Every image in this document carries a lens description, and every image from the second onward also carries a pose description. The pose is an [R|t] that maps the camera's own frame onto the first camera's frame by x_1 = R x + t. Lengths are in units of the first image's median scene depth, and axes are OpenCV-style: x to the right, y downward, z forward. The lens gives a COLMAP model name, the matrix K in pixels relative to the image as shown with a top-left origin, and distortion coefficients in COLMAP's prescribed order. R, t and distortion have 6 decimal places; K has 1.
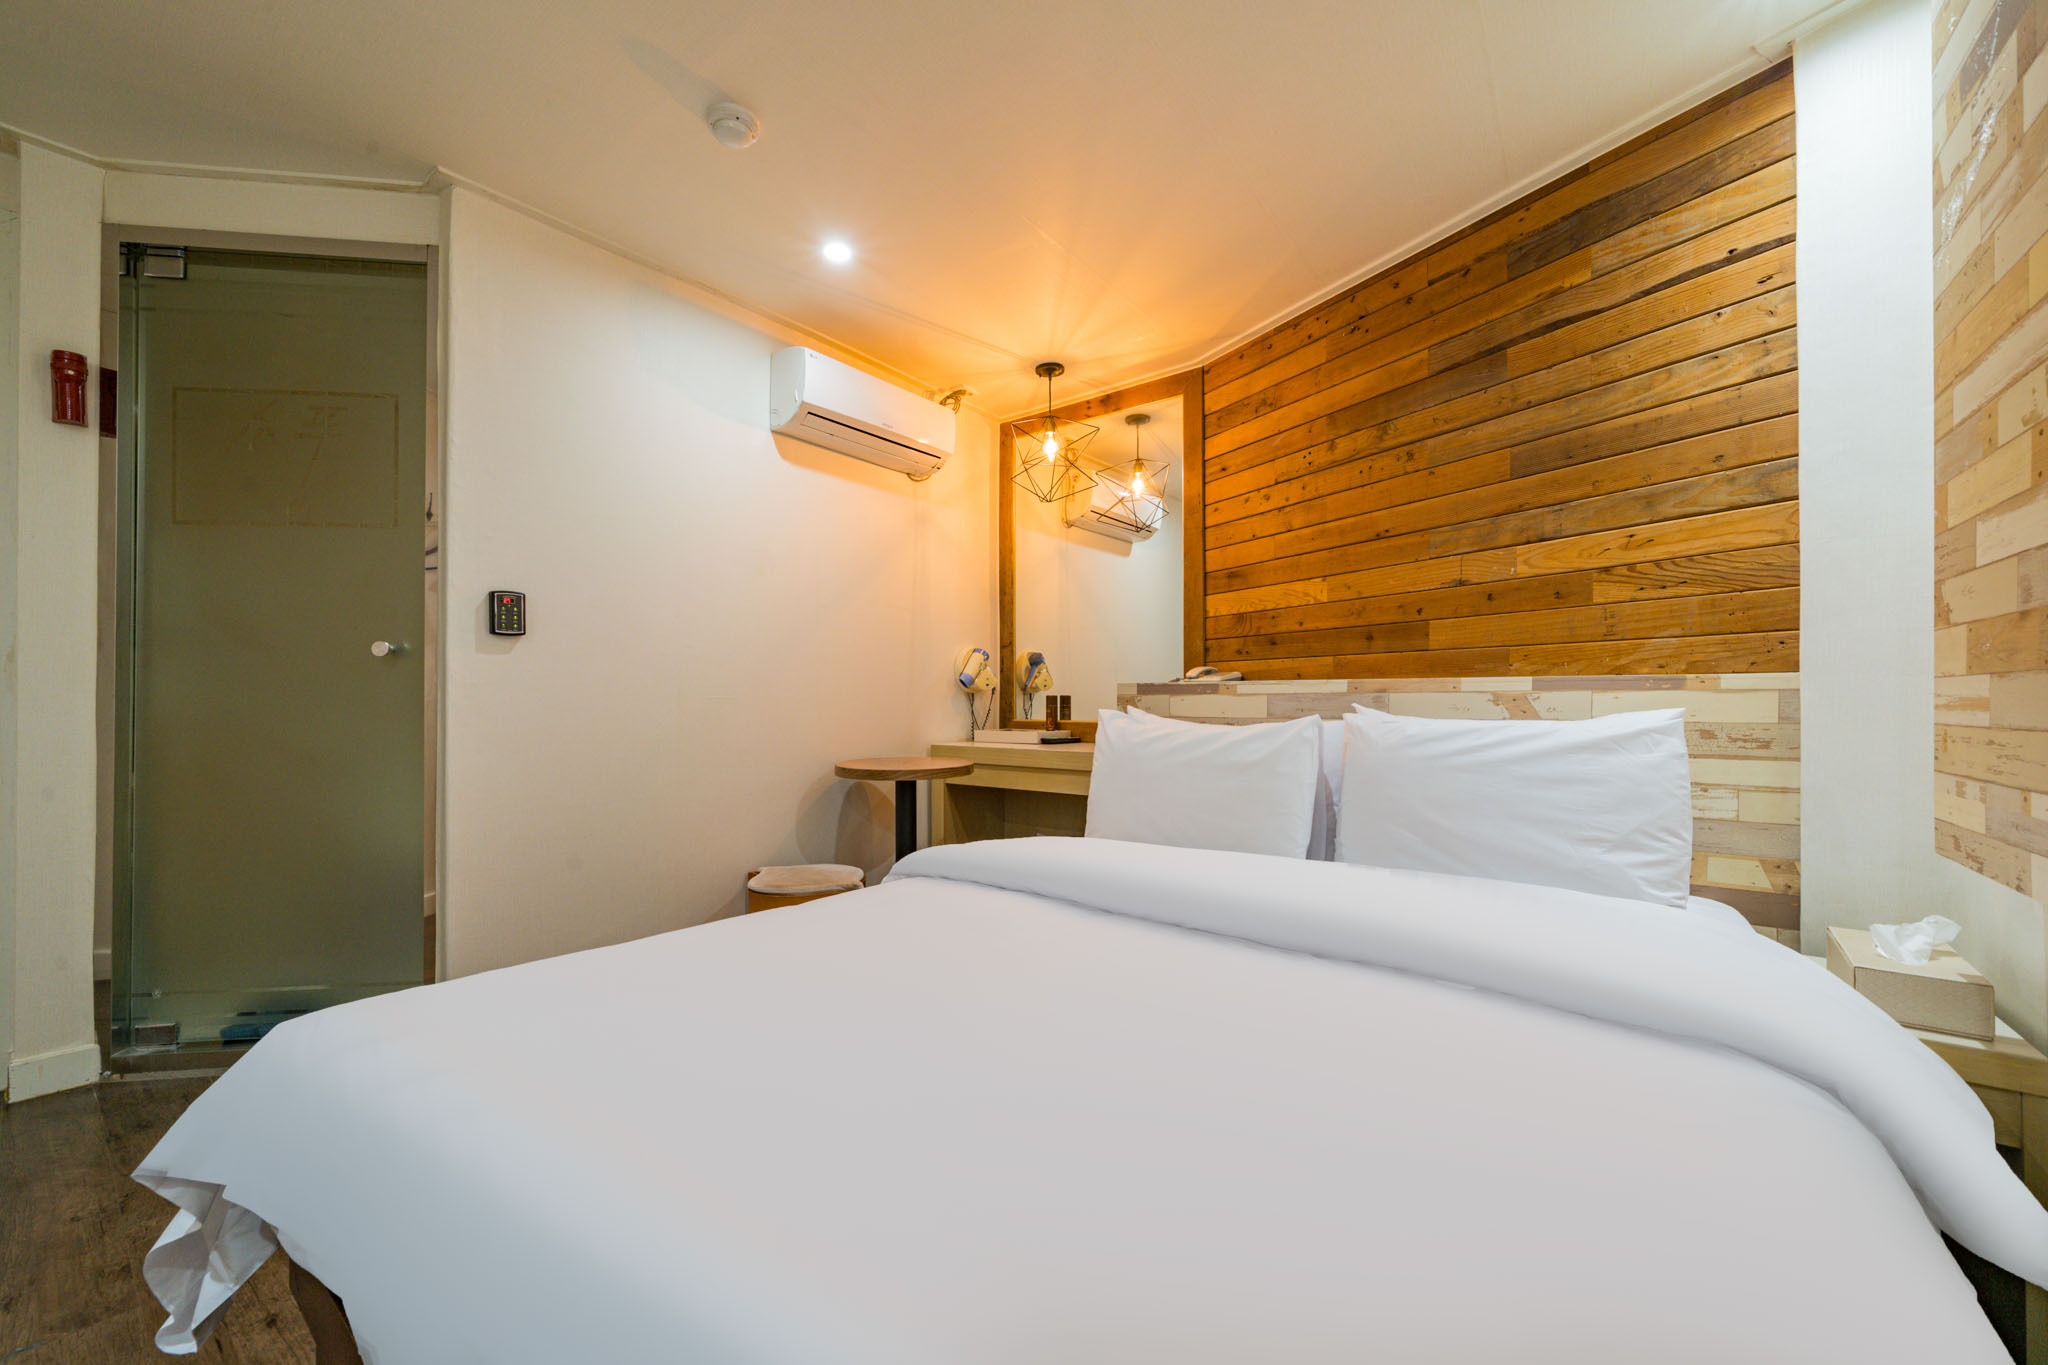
lens RADIAL K [[777.4, 0, 1022.9], [0, 777.4, 694.0], [0, 0, 1]] dist [-0.000234, -0.000055]
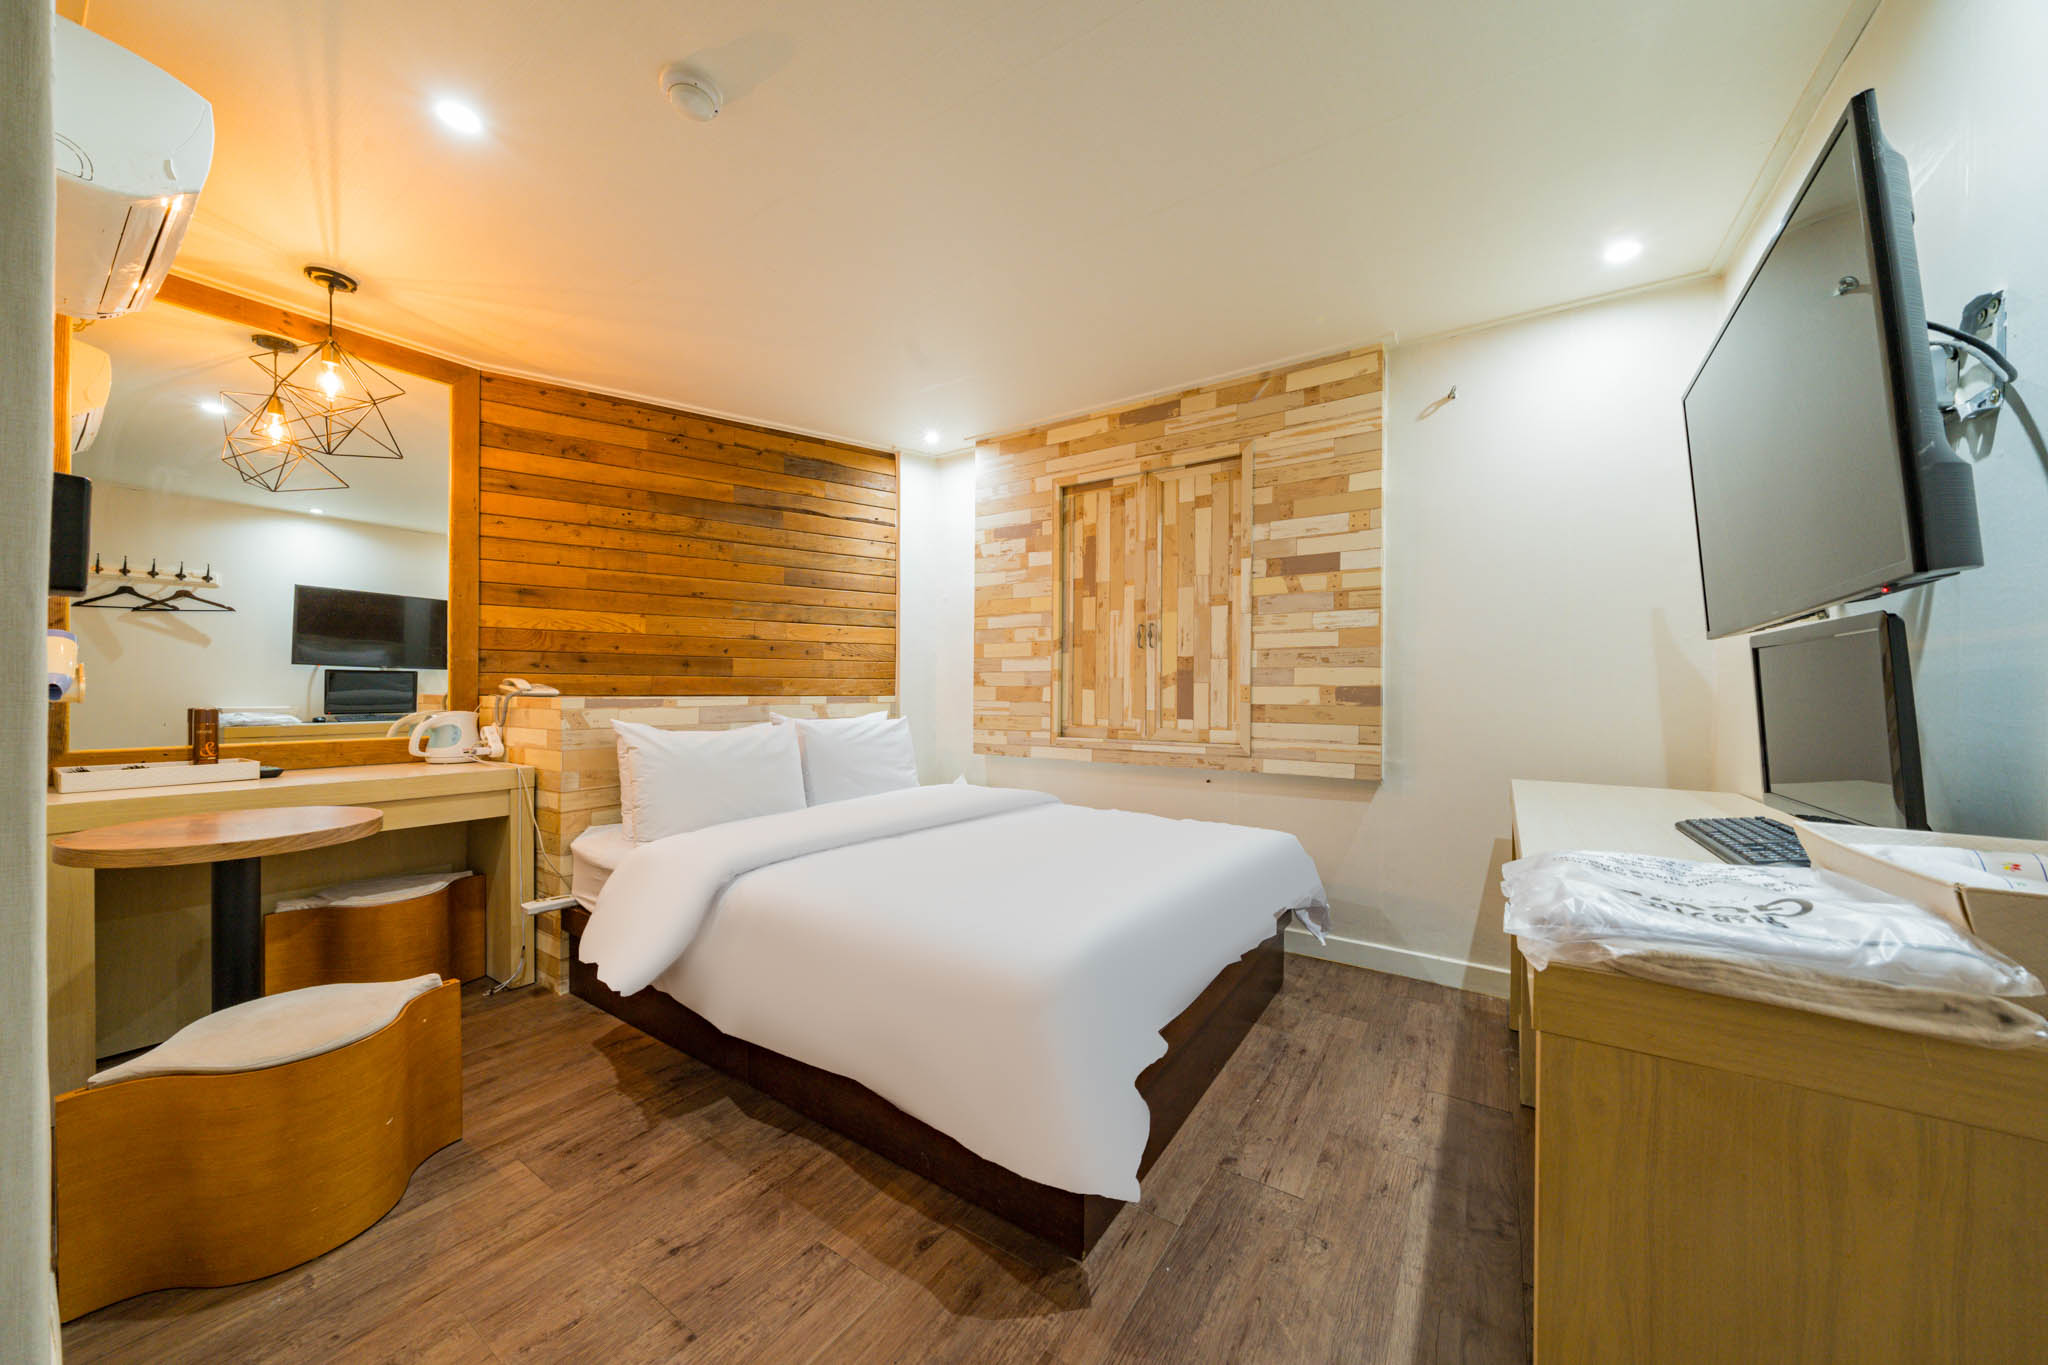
lens RADIAL K [[694.1, 0, 1018.0], [0, 694.1, 689.9], [0, 0, 1]] dist [-0.007137, -0.000164]
pose [[-0.056404, 0.001554, 0.998407, -0.880418], [-0.010540, 0.999942, -0.002152, -0.031003], [-0.998352, -0.010644, -0.056384, 0.480704]]
